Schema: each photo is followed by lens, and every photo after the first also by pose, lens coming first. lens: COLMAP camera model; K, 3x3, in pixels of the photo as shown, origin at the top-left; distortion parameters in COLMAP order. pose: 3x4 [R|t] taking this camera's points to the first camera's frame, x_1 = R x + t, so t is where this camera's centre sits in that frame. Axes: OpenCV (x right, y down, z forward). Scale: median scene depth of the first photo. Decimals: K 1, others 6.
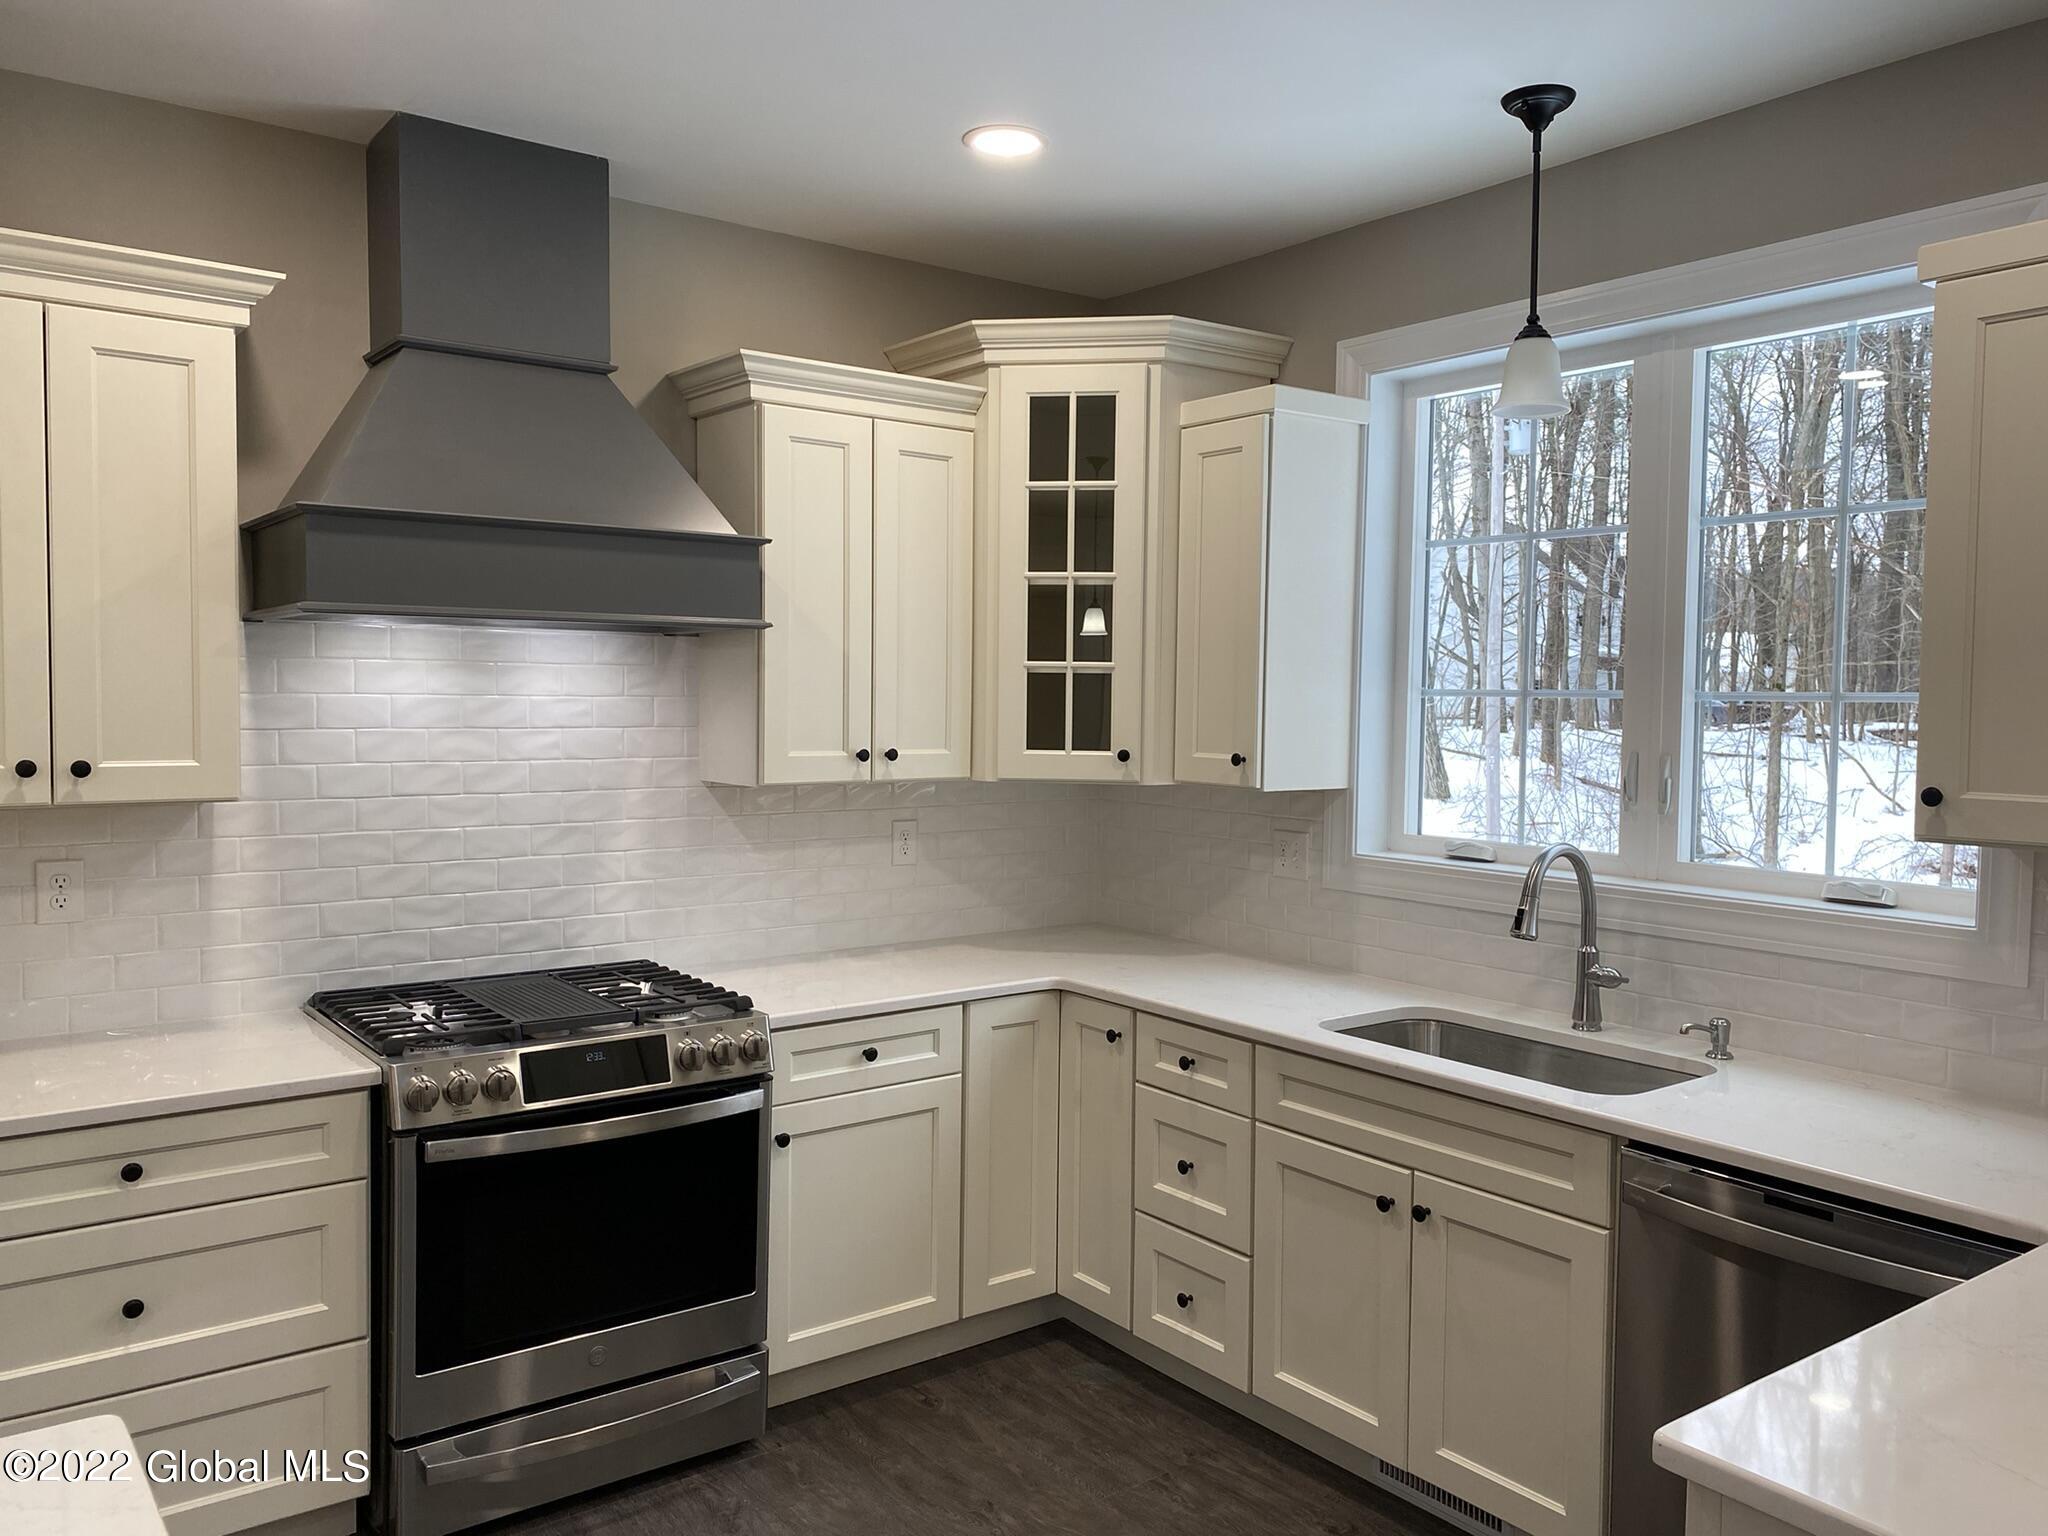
lens RADIAL K [[1551.3, 0, 1014.2], [0, 1551.3, 765.6], [0, 0, 1]] dist [0.145616, -0.249715]
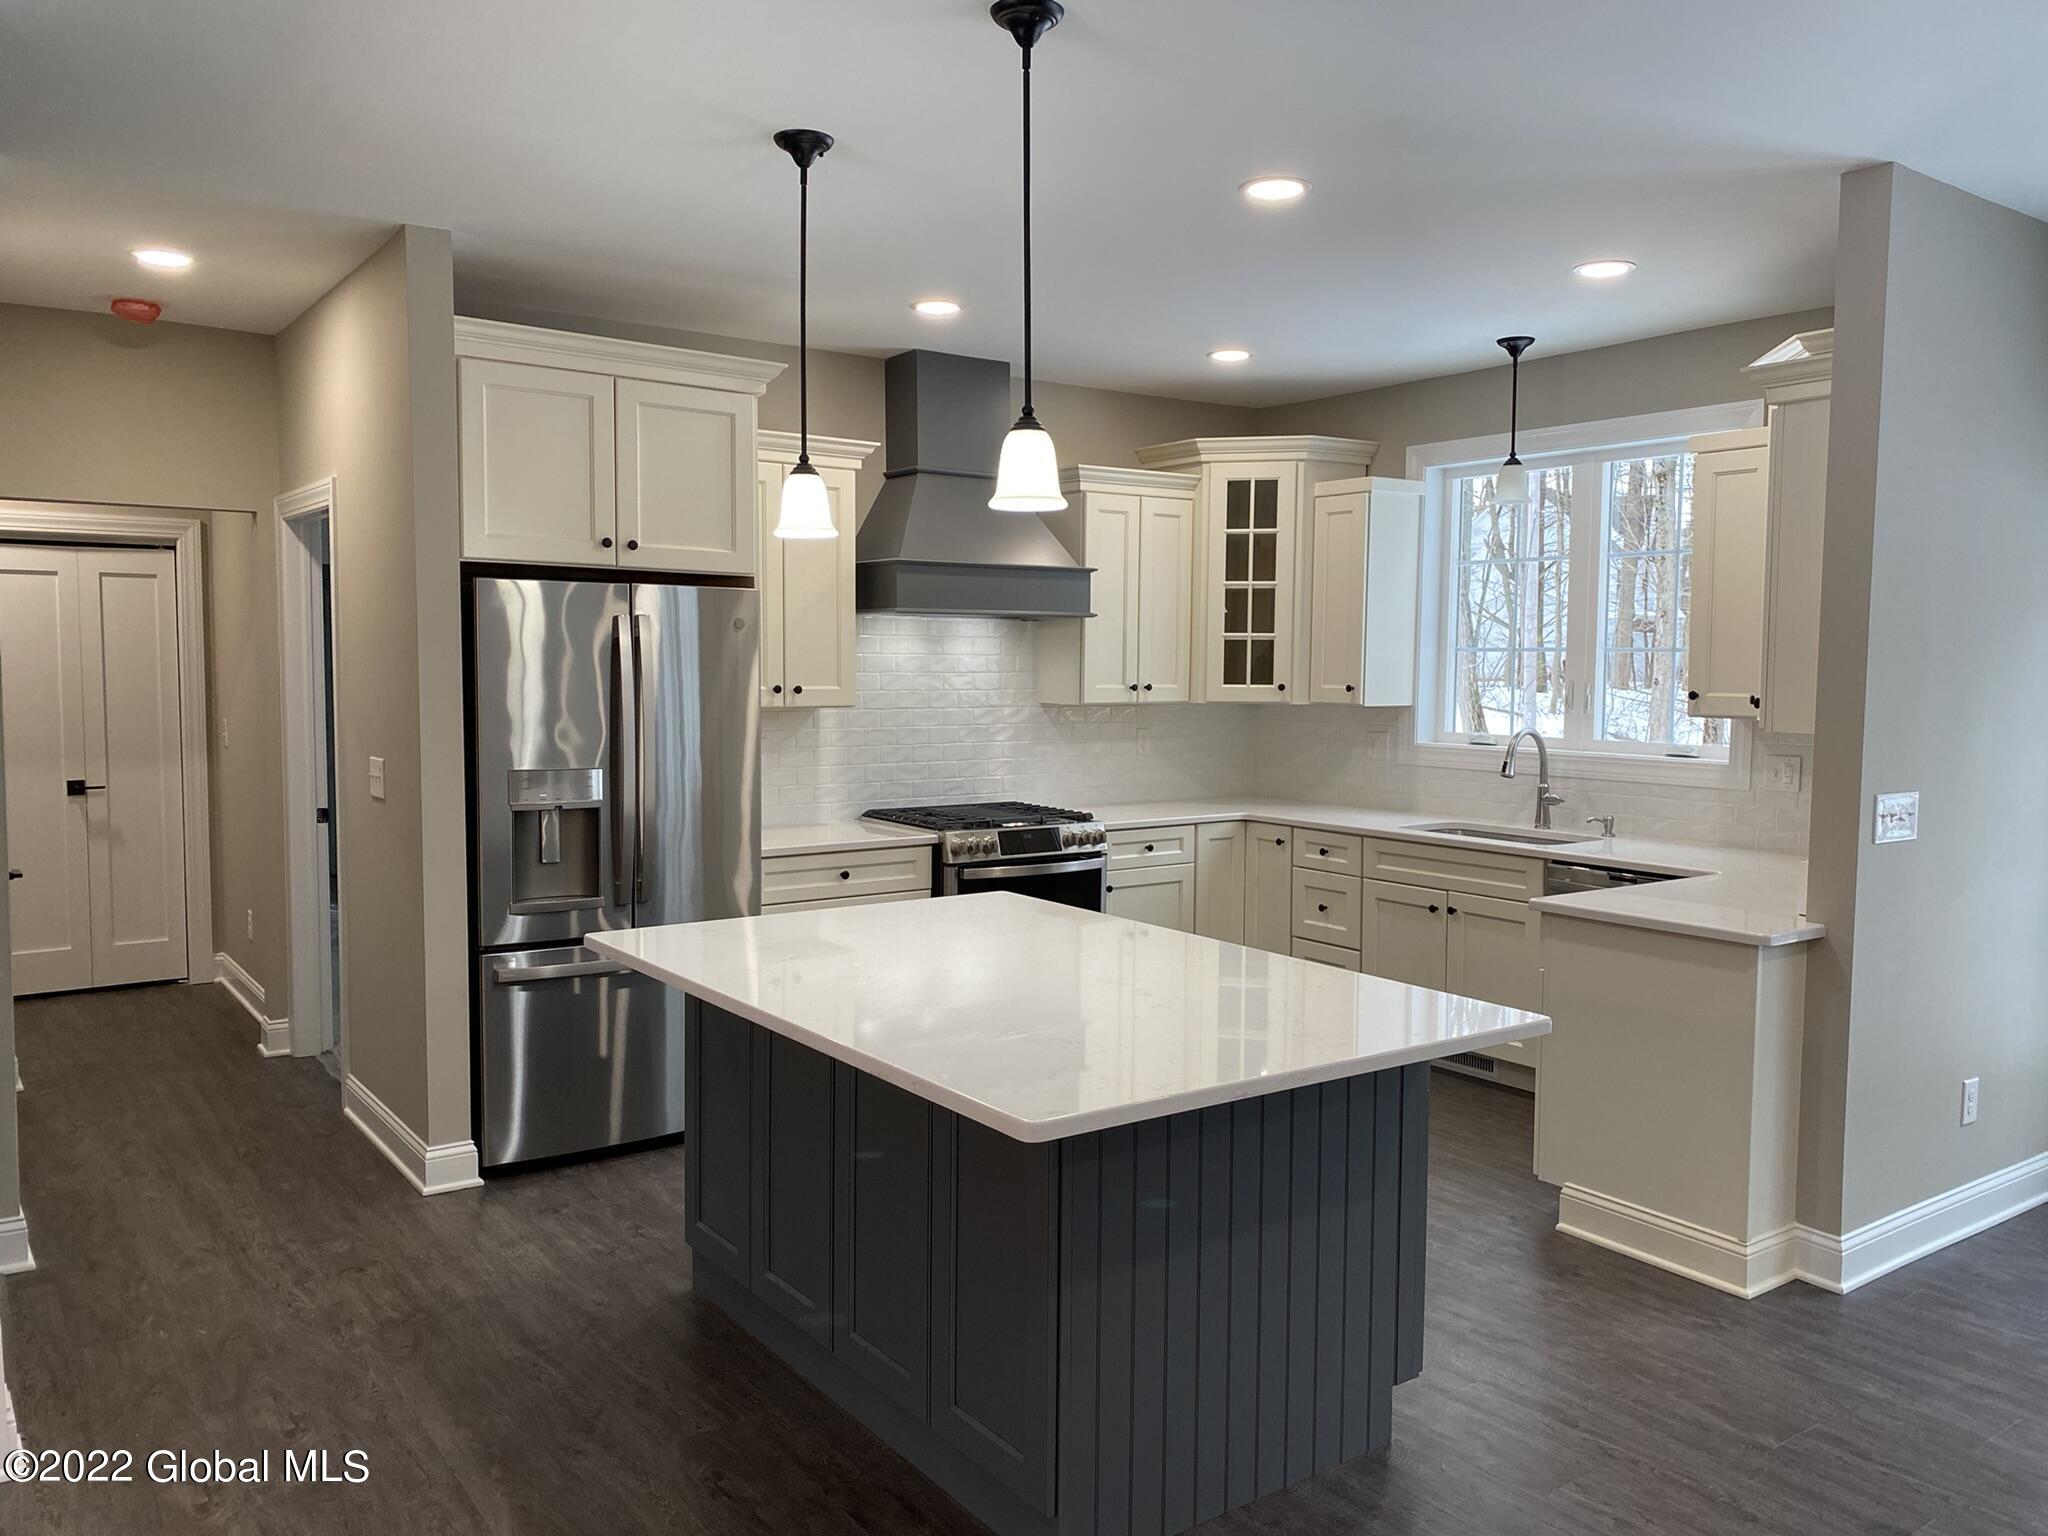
lens RADIAL K [[1551.3, 0, 1014.2], [0, 1551.3, 765.6], [0, 0, 1]] dist [0.145616, -0.249715]
pose [[0.999658, -0.003446, -0.025931, -0.186579], [0.004005, 0.999760, 0.021553, 0.043194], [0.025850, -0.021649, 0.999431, -0.762768]]
